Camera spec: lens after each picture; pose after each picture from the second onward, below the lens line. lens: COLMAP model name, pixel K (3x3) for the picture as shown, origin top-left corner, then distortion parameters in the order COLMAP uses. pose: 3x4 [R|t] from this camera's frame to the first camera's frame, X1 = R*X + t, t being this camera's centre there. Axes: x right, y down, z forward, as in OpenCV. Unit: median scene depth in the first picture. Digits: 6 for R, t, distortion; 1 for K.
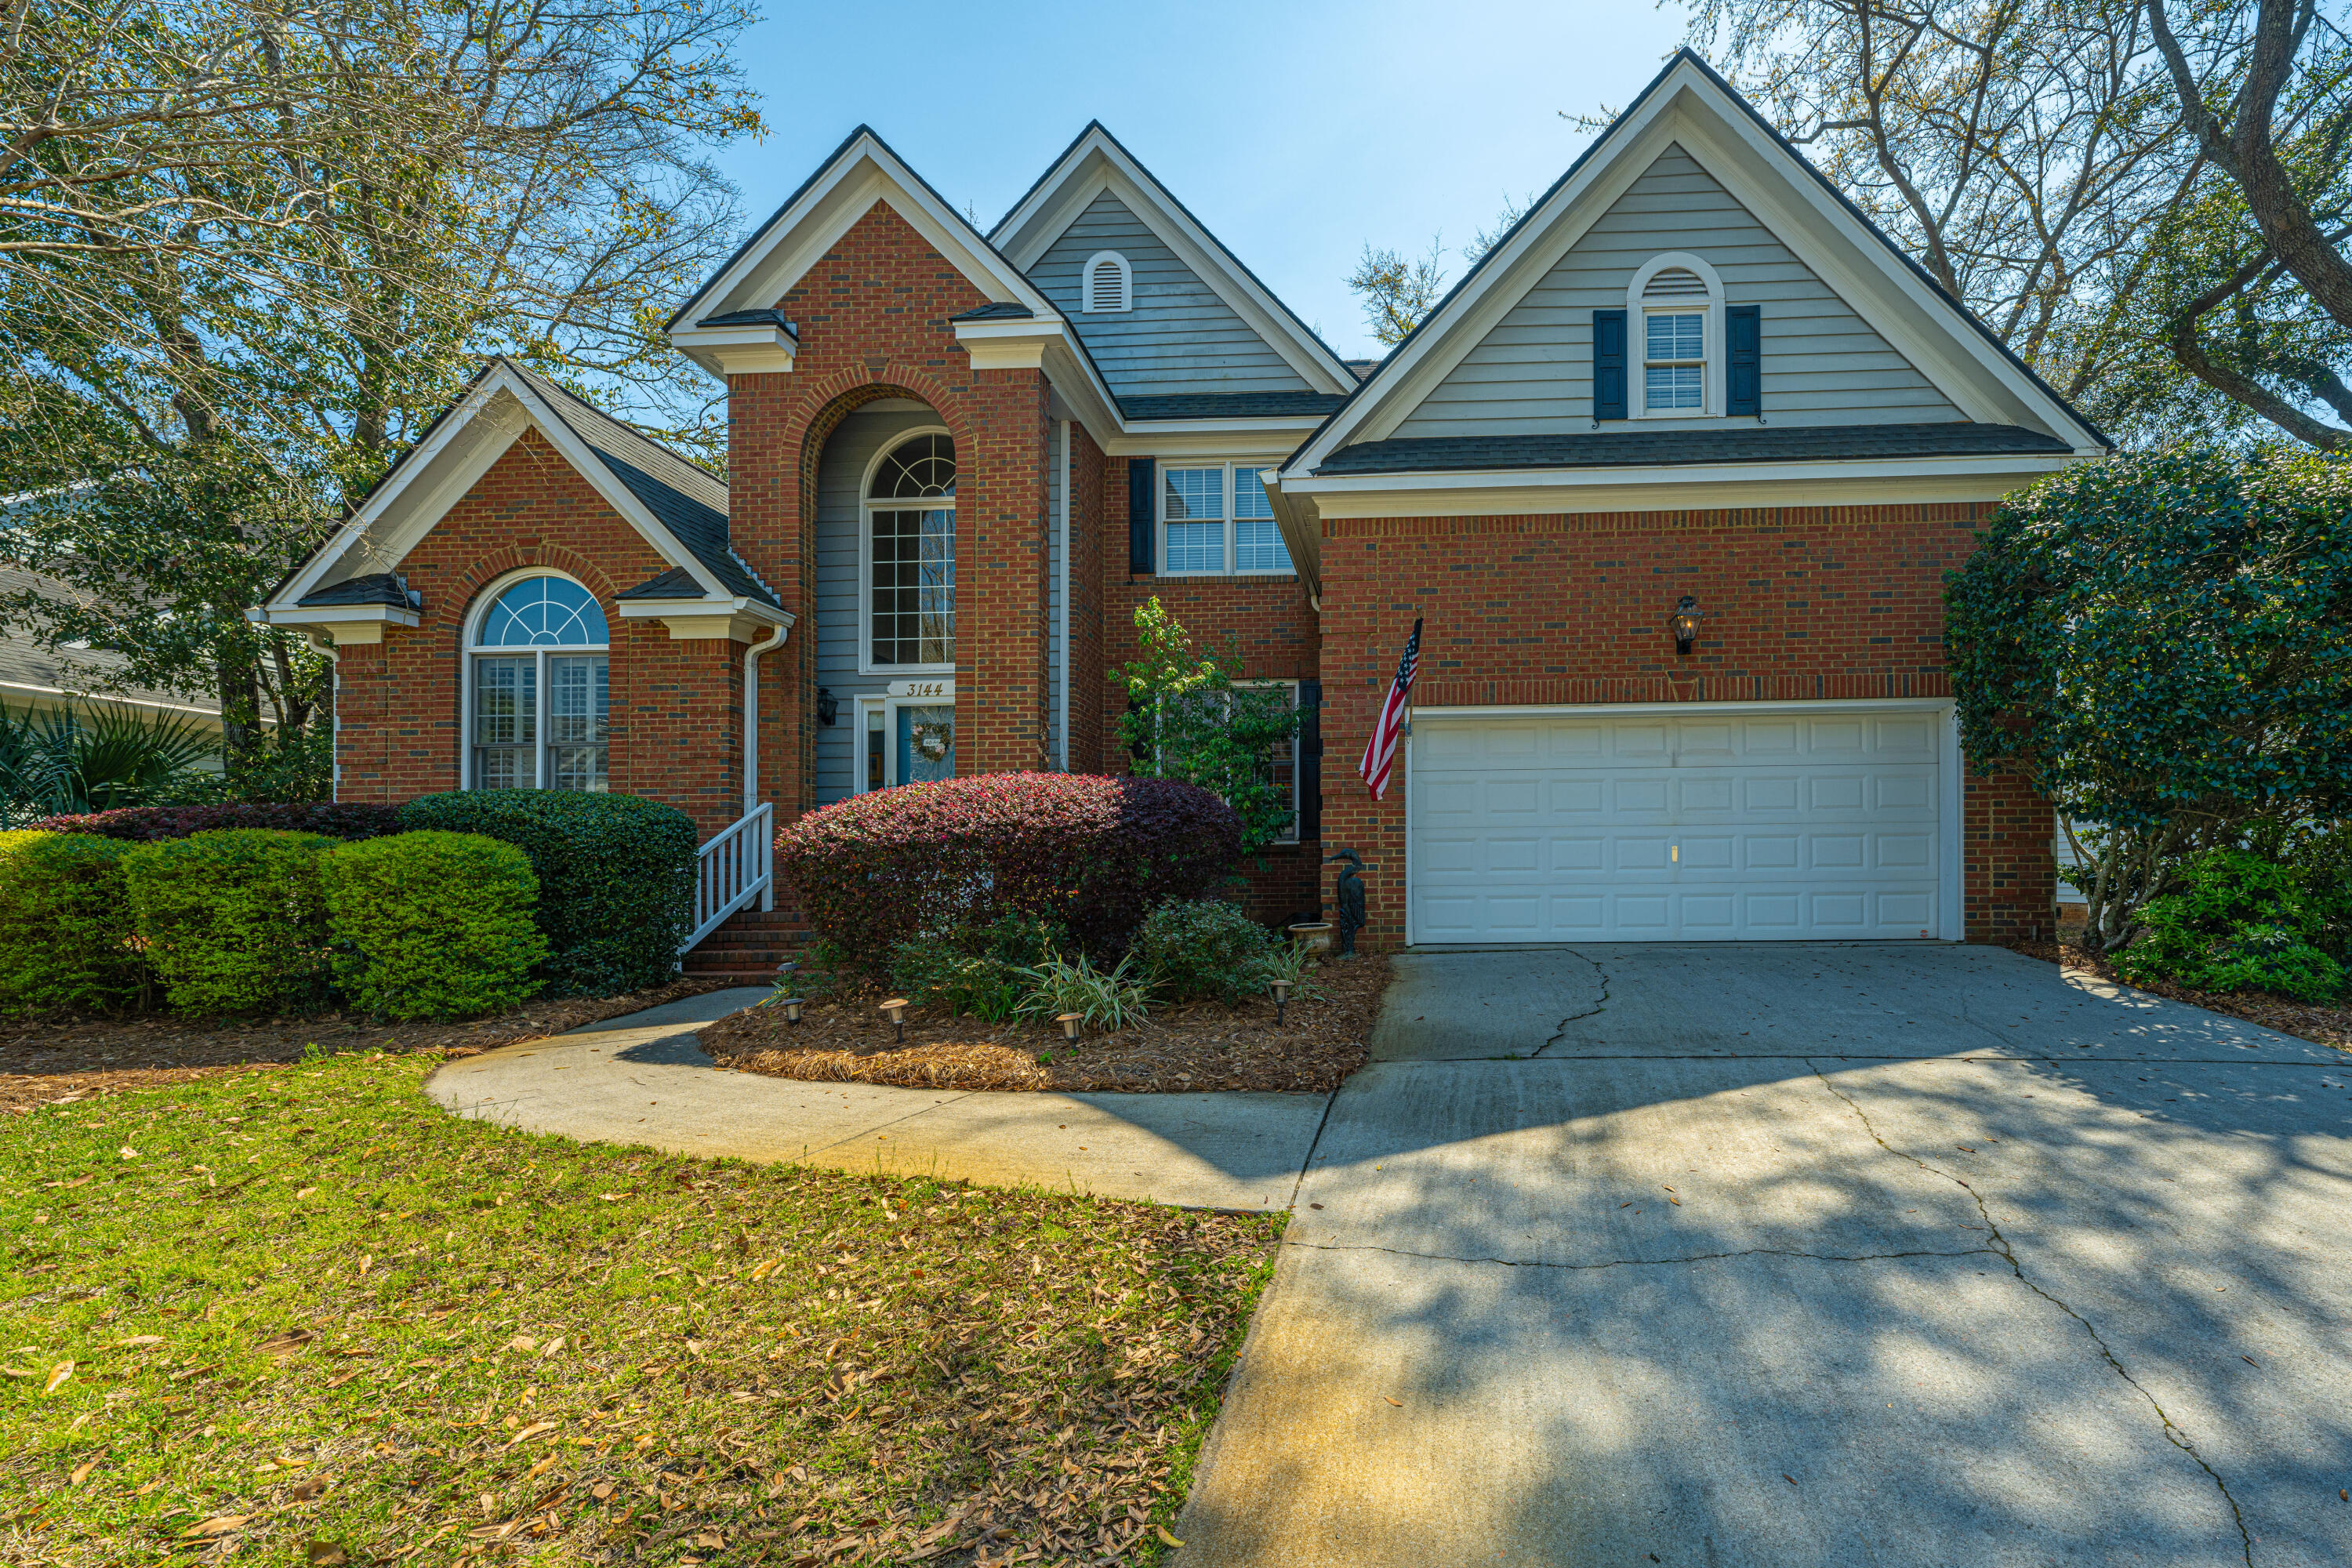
lens RADIAL K [[944.4, 0, 1176.0], [0, 944.4, 784.0], [0, 0, 1]] dist [-0.000656, -0.000120]
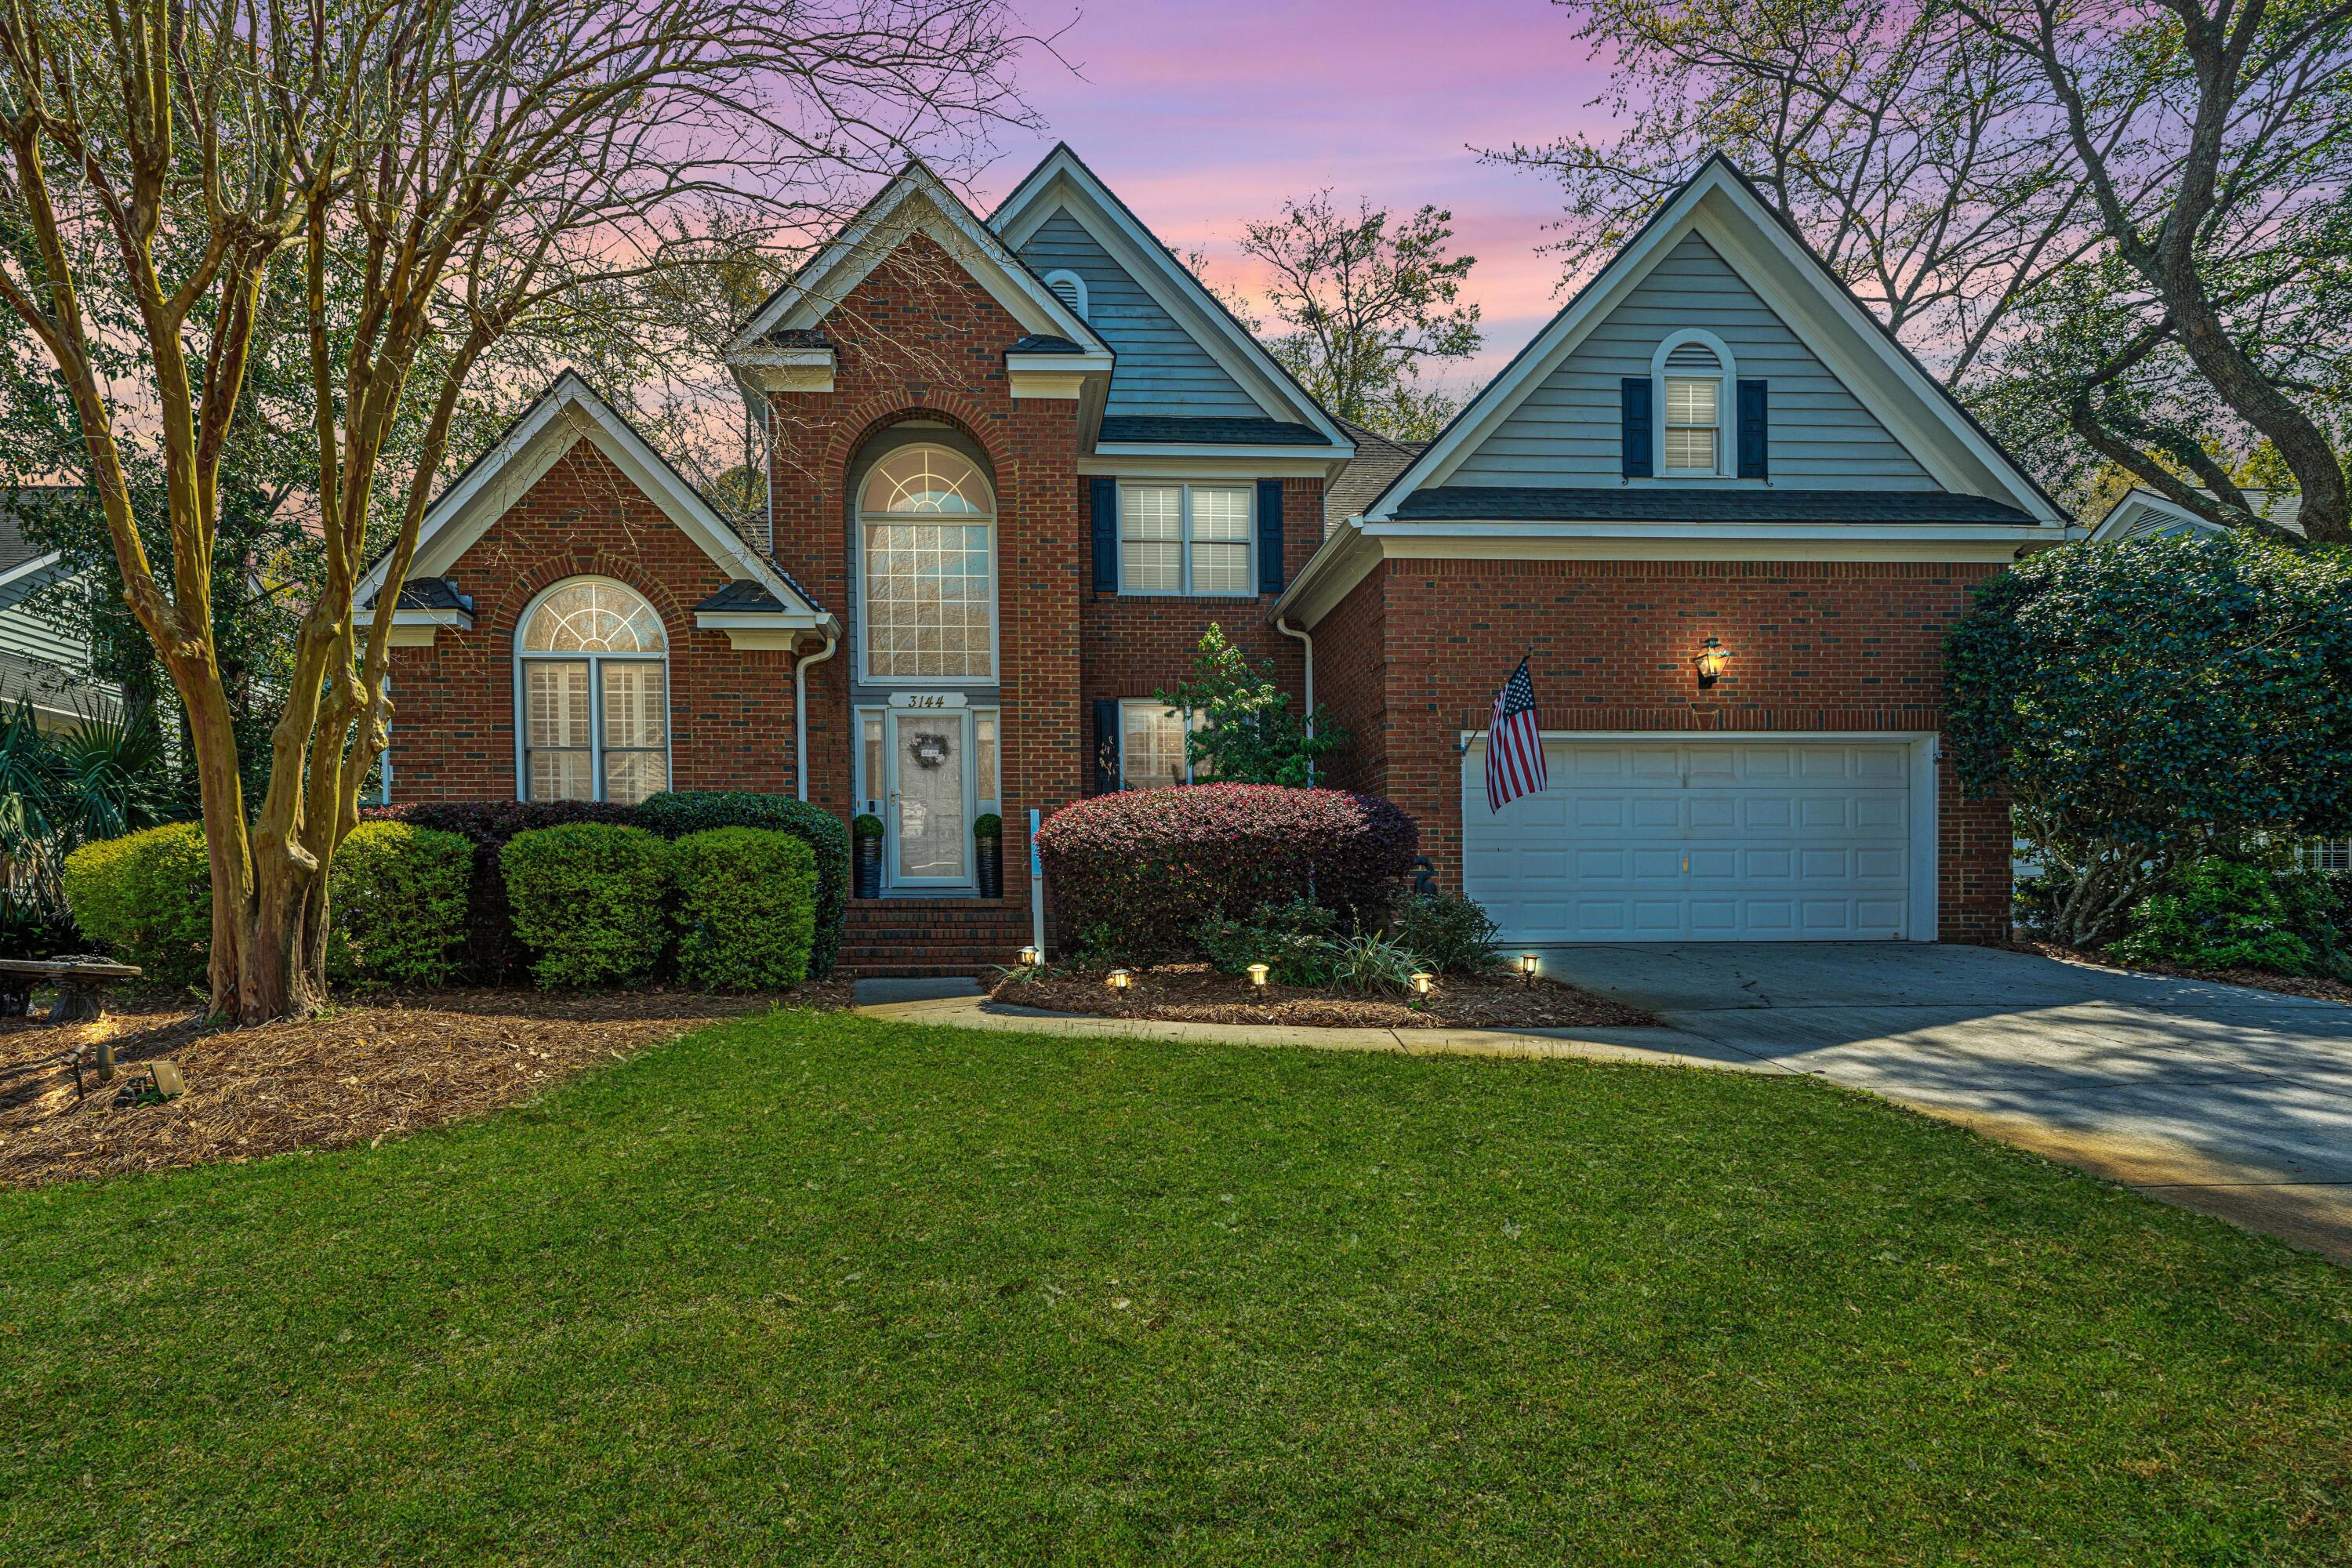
lens RADIAL K [[924.7, 0, 1175.2], [0, 924.7, 807.3], [0, 0, 1]] dist [-0.001406, 0.000111]
pose [[0.997845, 0.014276, 0.064041, -0.151228], [-0.014931, 0.999841, 0.009752, 0.003439], [-0.063892, -0.010687, 0.997900, -0.063193]]
